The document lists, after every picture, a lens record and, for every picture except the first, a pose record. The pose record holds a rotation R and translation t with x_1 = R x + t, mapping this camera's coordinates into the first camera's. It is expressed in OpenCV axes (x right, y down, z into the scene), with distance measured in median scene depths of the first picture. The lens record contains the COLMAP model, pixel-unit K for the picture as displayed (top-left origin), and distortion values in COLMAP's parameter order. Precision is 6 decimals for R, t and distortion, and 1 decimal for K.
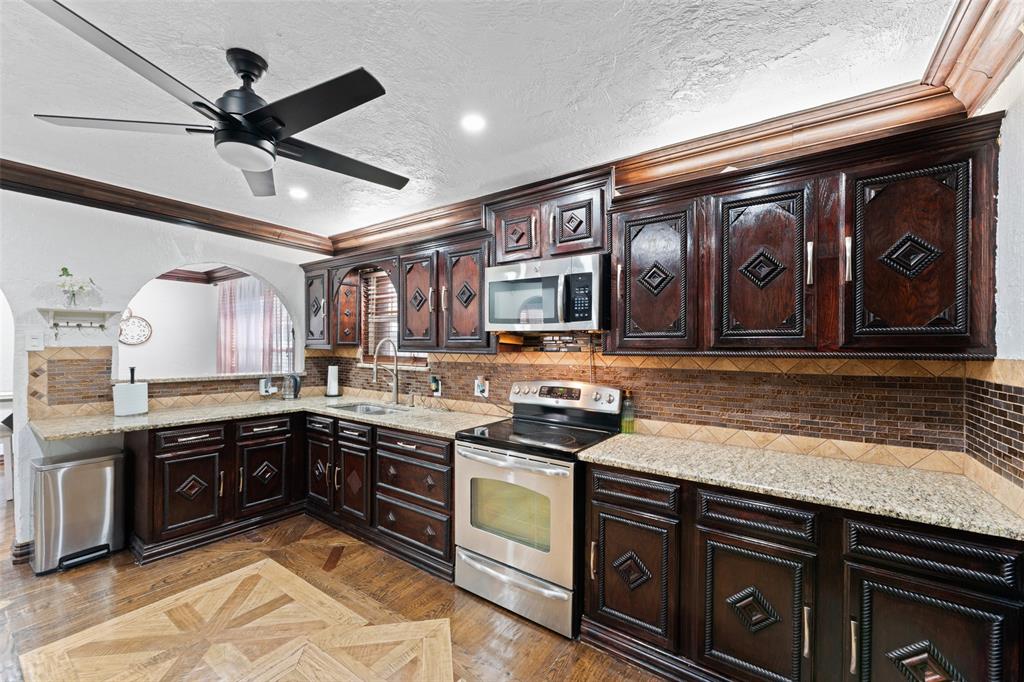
lens RADIAL K [[411.6, 0, 507.0], [0, 411.6, 342.0], [0, 0, 1]] dist [-0.003889, -0.000318]
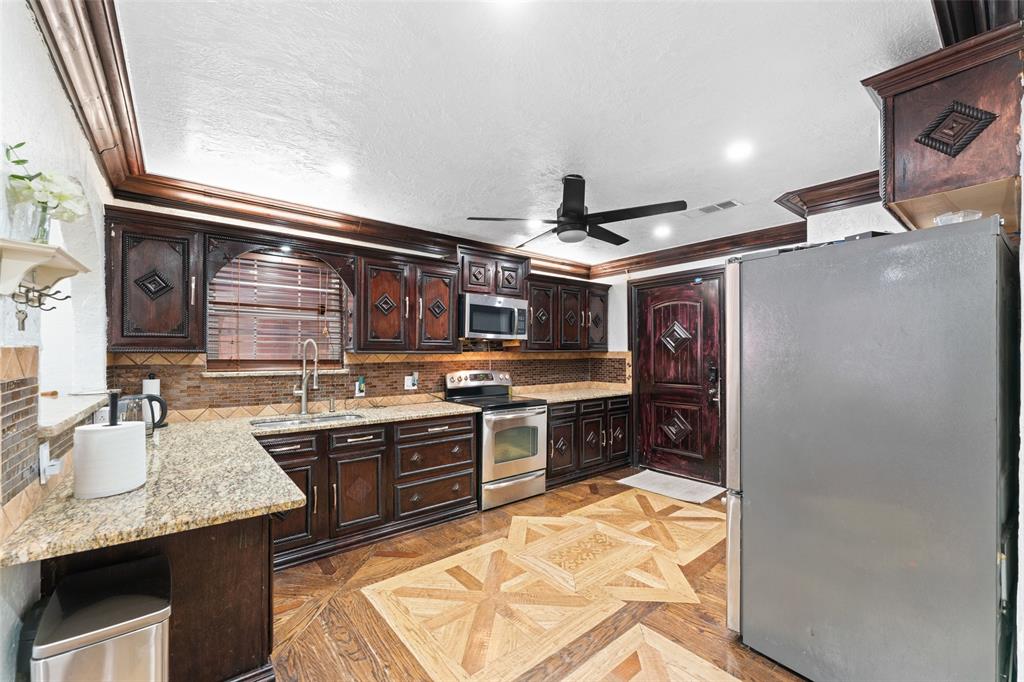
lens RADIAL K [[411.6, 0, 507.1], [0, 411.6, 346.9], [0, 0, 1]] dist [-0.003889, -0.000318]
pose [[0.268616, 0.002137, 0.963245, -1.530655], [-0.008631, 0.999963, 0.000189, 0.005159], [-0.963209, -0.008365, 0.268625, 0.529271]]
